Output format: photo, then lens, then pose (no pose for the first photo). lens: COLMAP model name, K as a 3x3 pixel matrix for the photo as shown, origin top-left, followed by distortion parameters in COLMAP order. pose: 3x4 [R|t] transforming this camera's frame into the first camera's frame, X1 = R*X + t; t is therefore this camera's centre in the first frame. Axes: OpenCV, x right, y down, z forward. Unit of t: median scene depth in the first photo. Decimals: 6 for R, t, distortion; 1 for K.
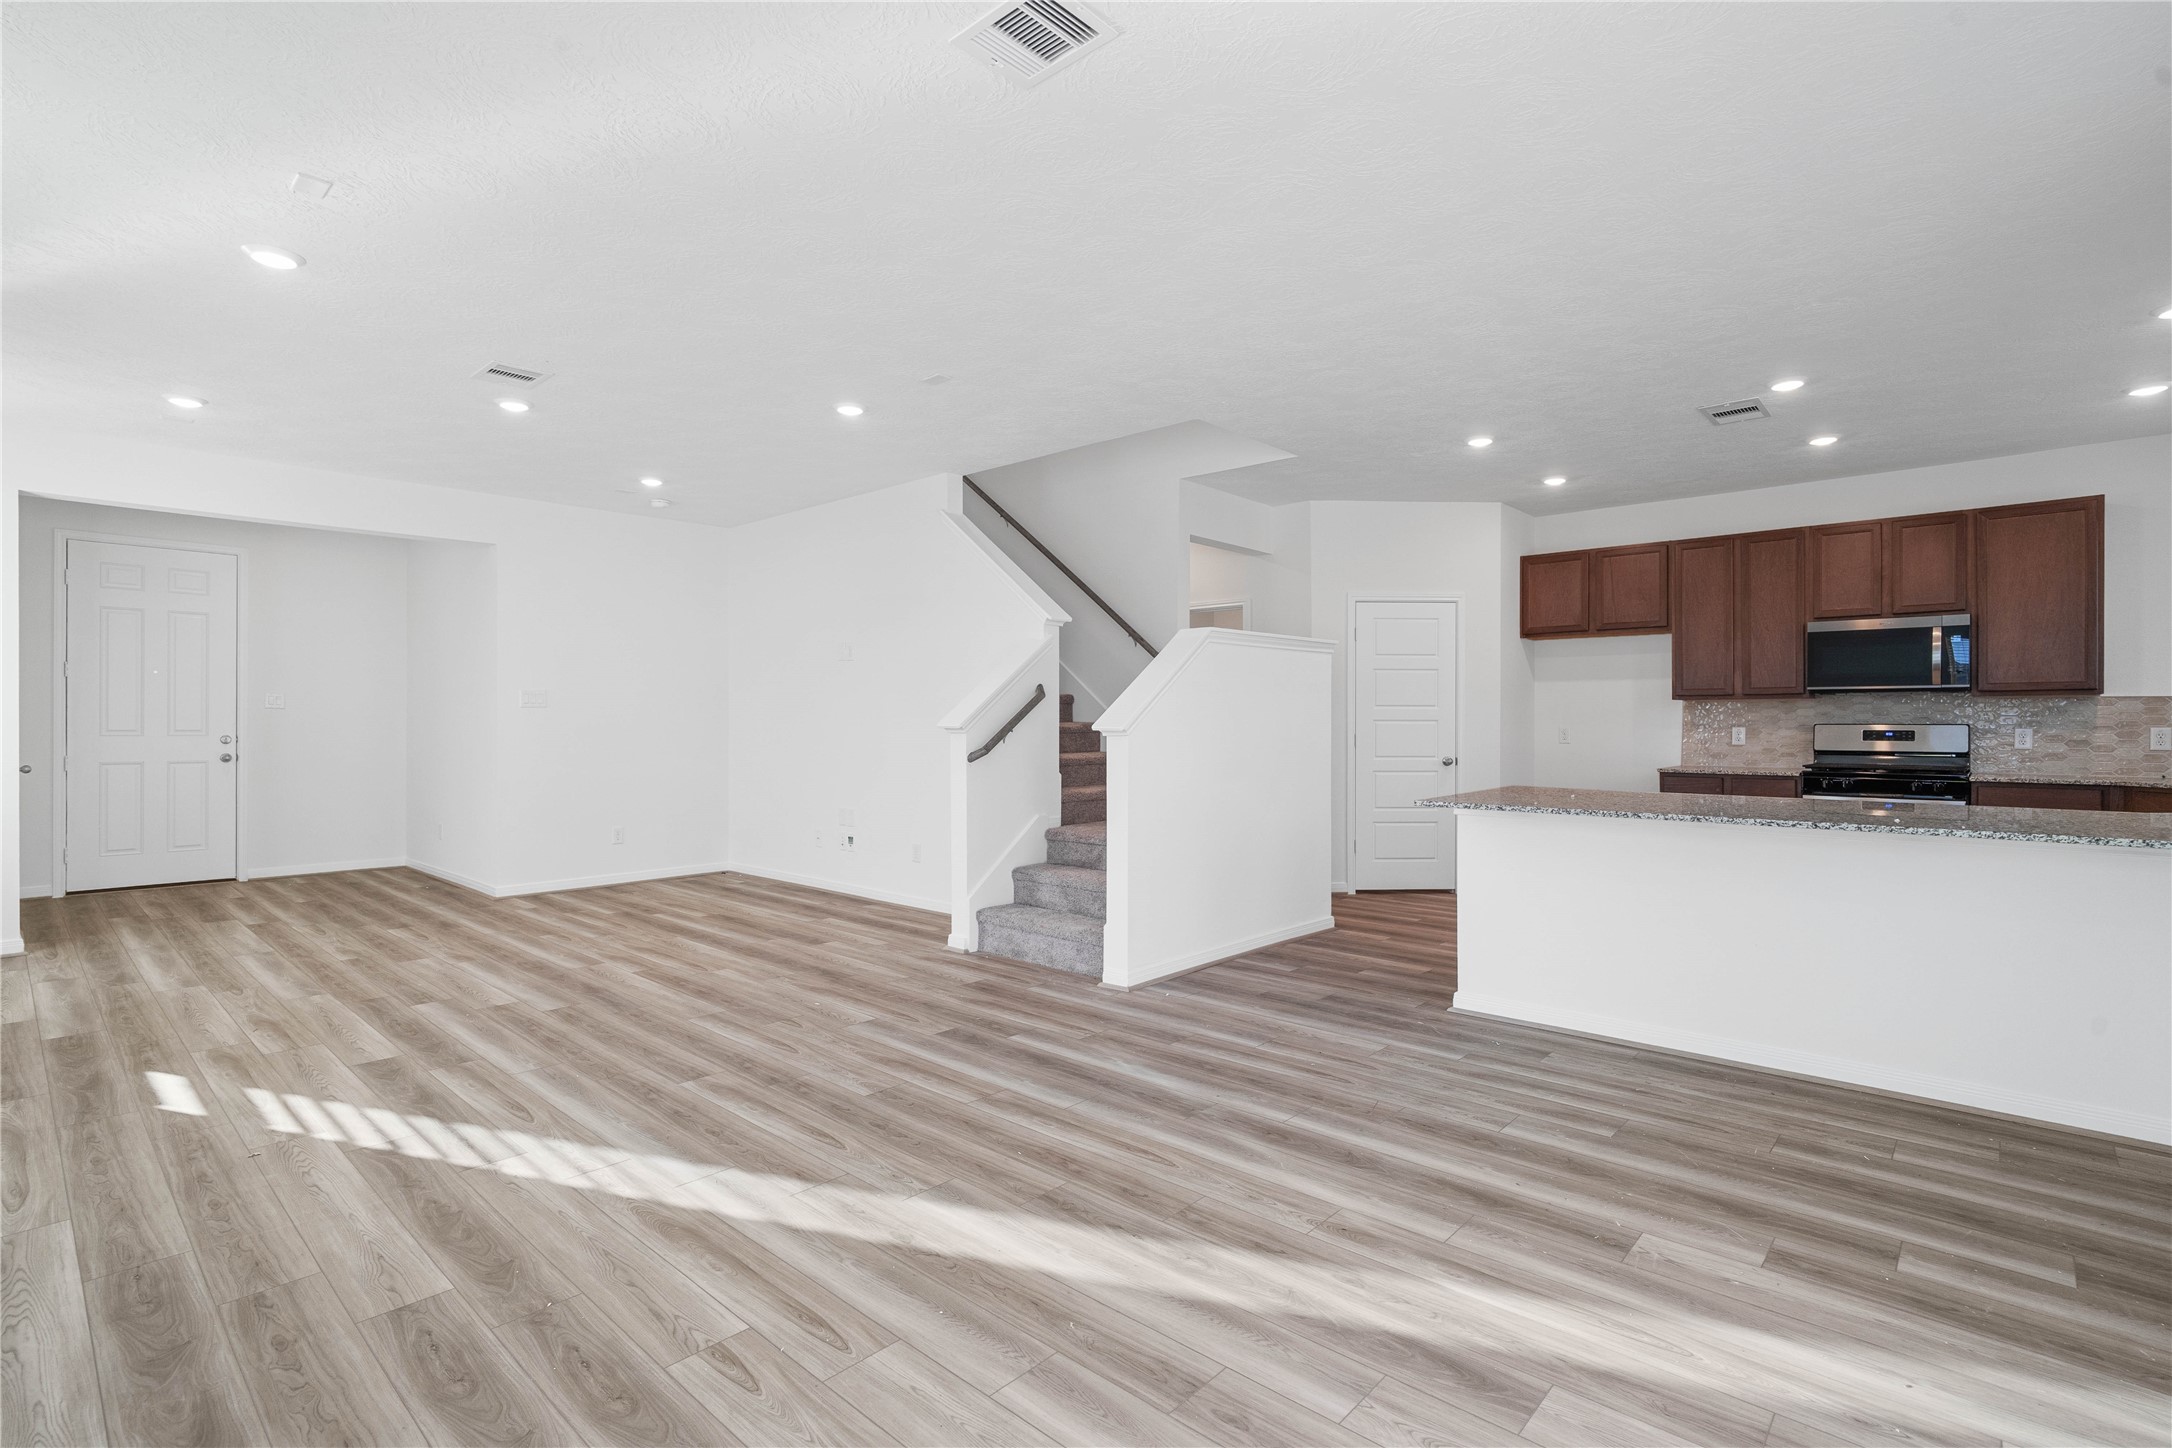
lens RADIAL K [[1027.0, 0, 1071.4], [0, 1027.0, 715.6], [0, 0, 1]] dist [-0.008679, 0.001940]
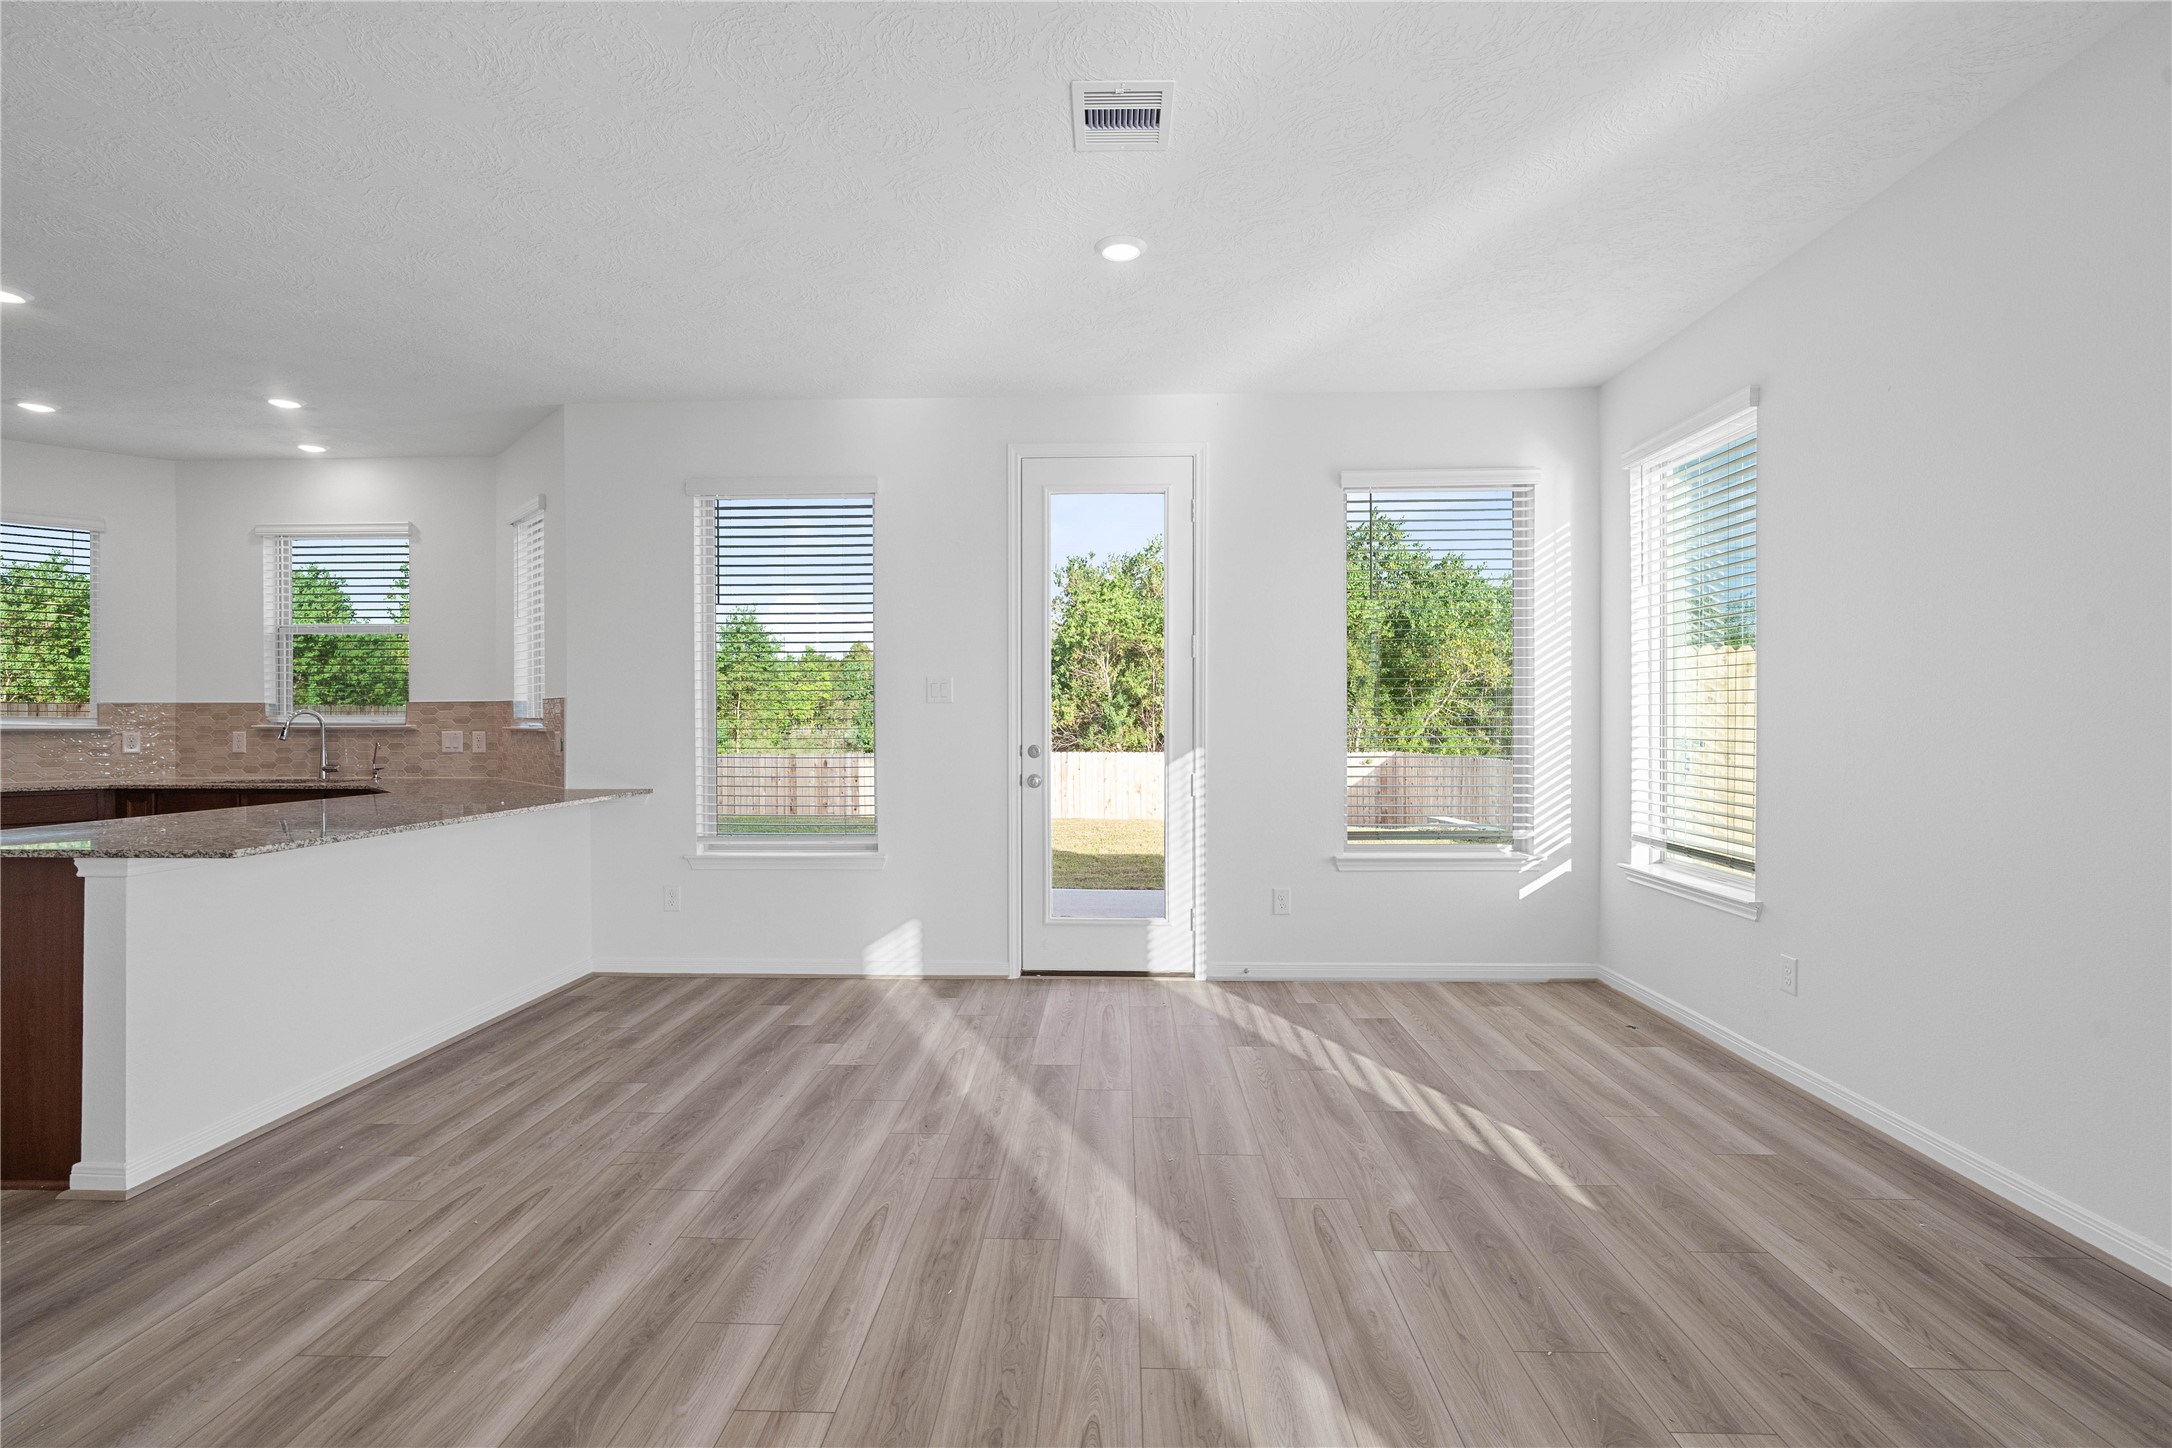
lens RADIAL K [[1027.0, 0, 1081.4], [0, 1027.0, 725.2], [0, 0, 1]] dist [-0.008679, 0.001940]
pose [[-0.656117, -0.000299, 0.754659, -0.376963], [-0.000385, 1.000000, 0.000062, 0.003039], [-0.754659, -0.000249, -0.656117, 0.780623]]
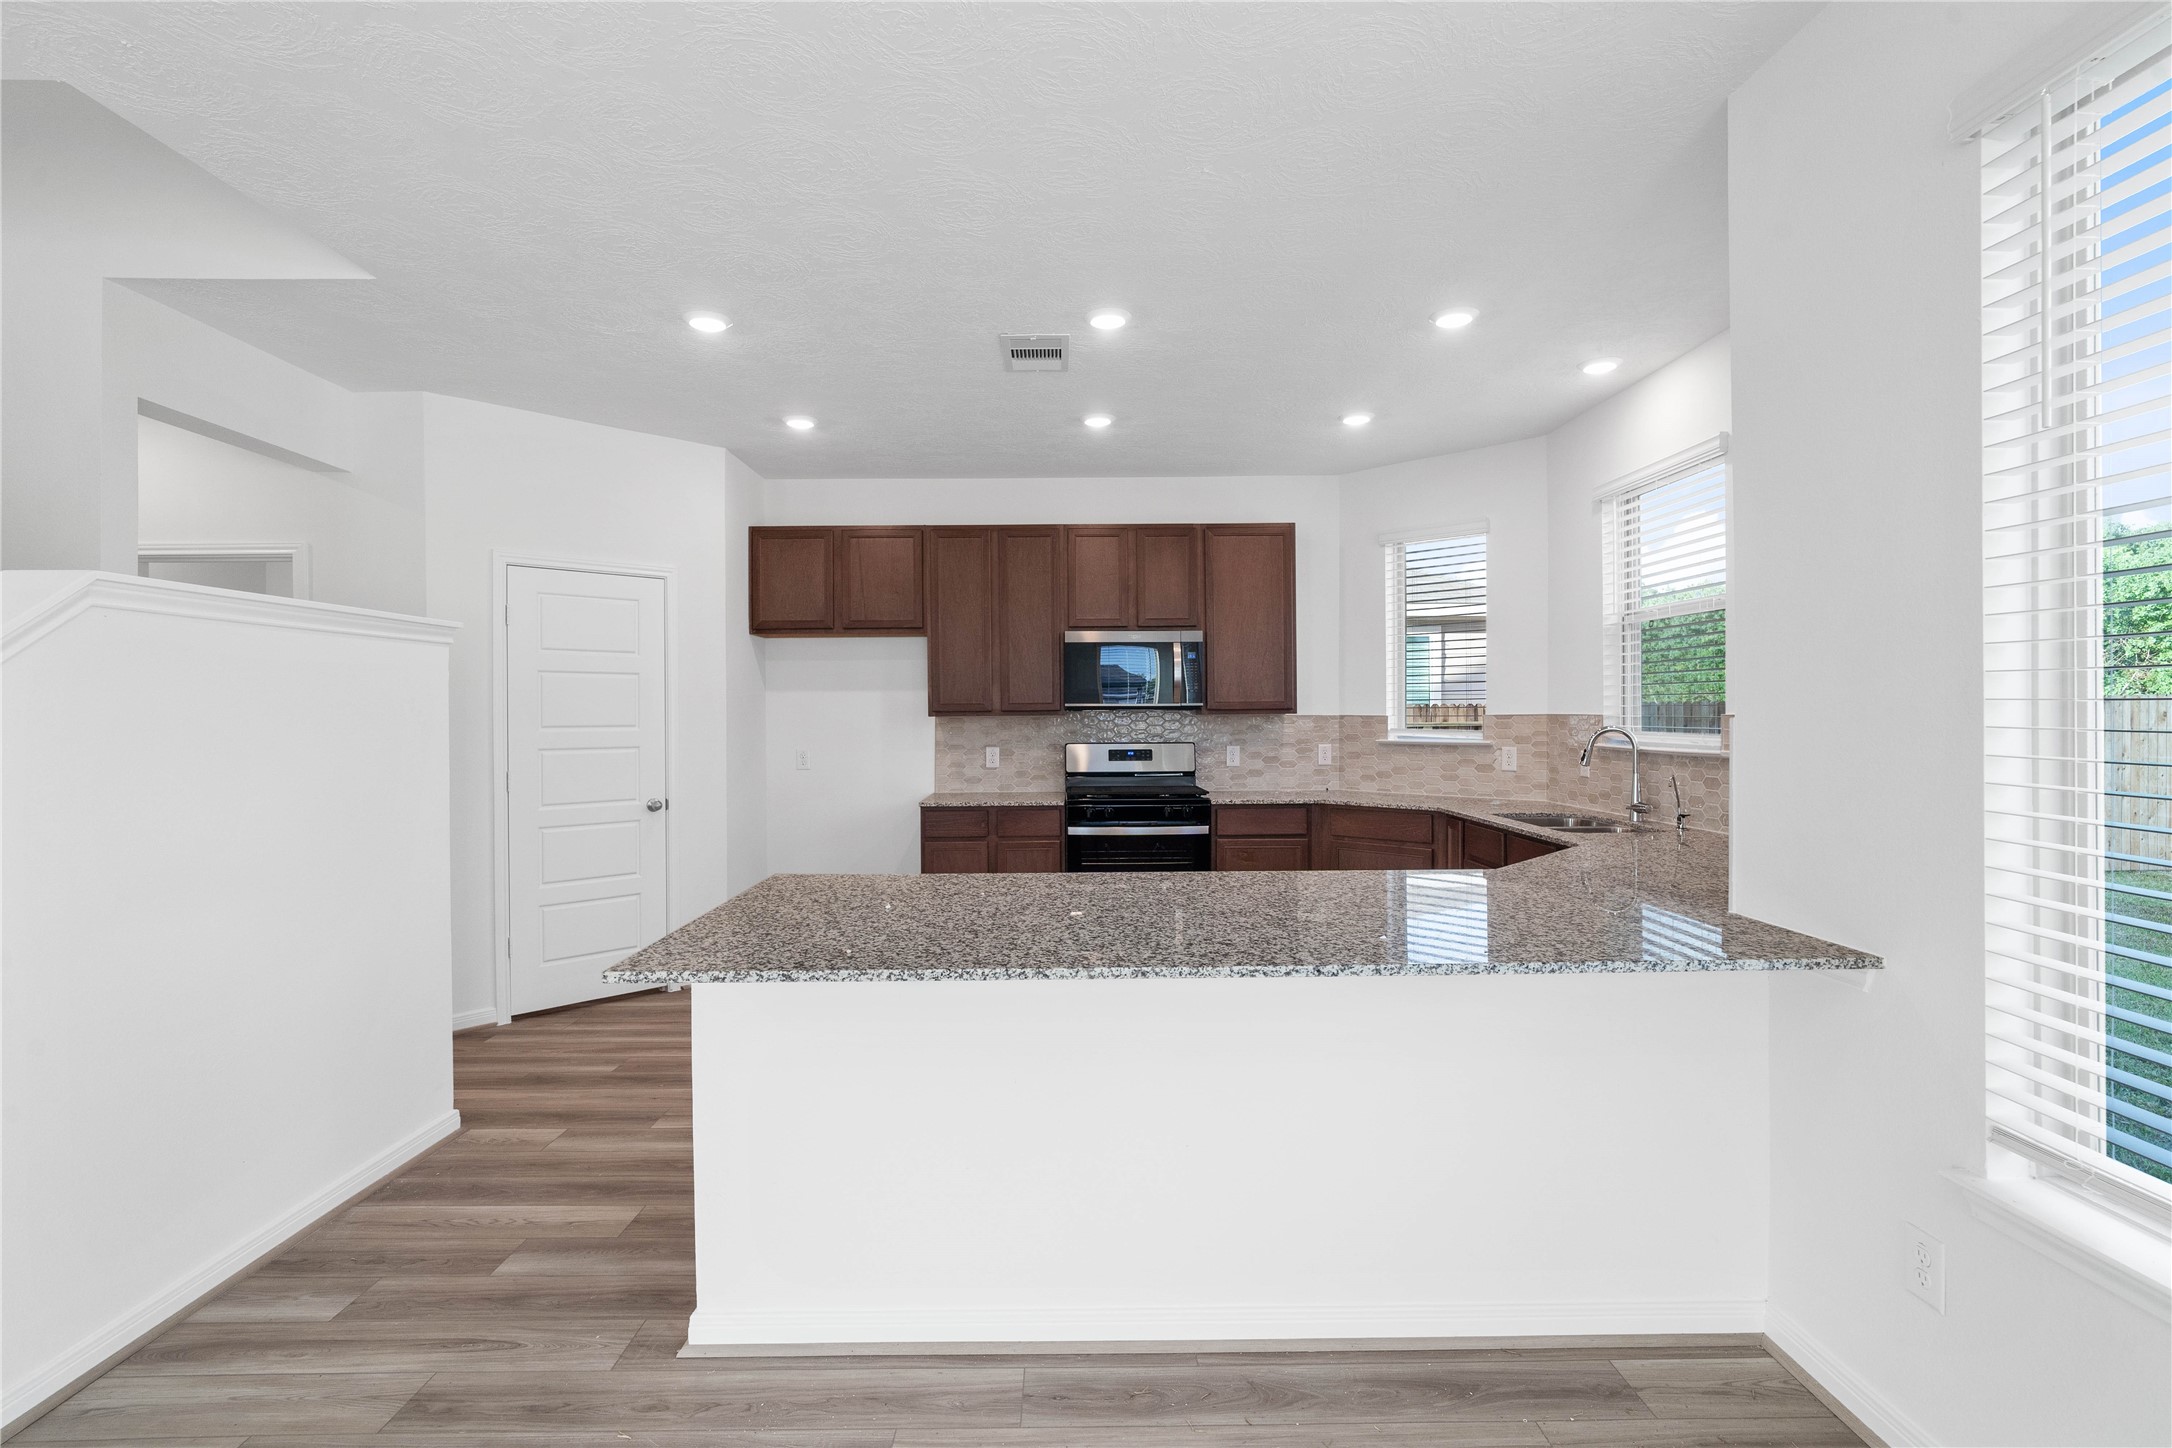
lens RADIAL K [[1027.0, 0, 1091.3], [0, 1027.0, 722.5], [0, 0, 1]] dist [-0.008679, 0.001940]
pose [[0.721071, -0.010814, 0.692777, 0.134359], [0.003643, 0.999924, 0.011817, -0.026008], [-0.692852, -0.005997, 0.721055, 0.397960]]
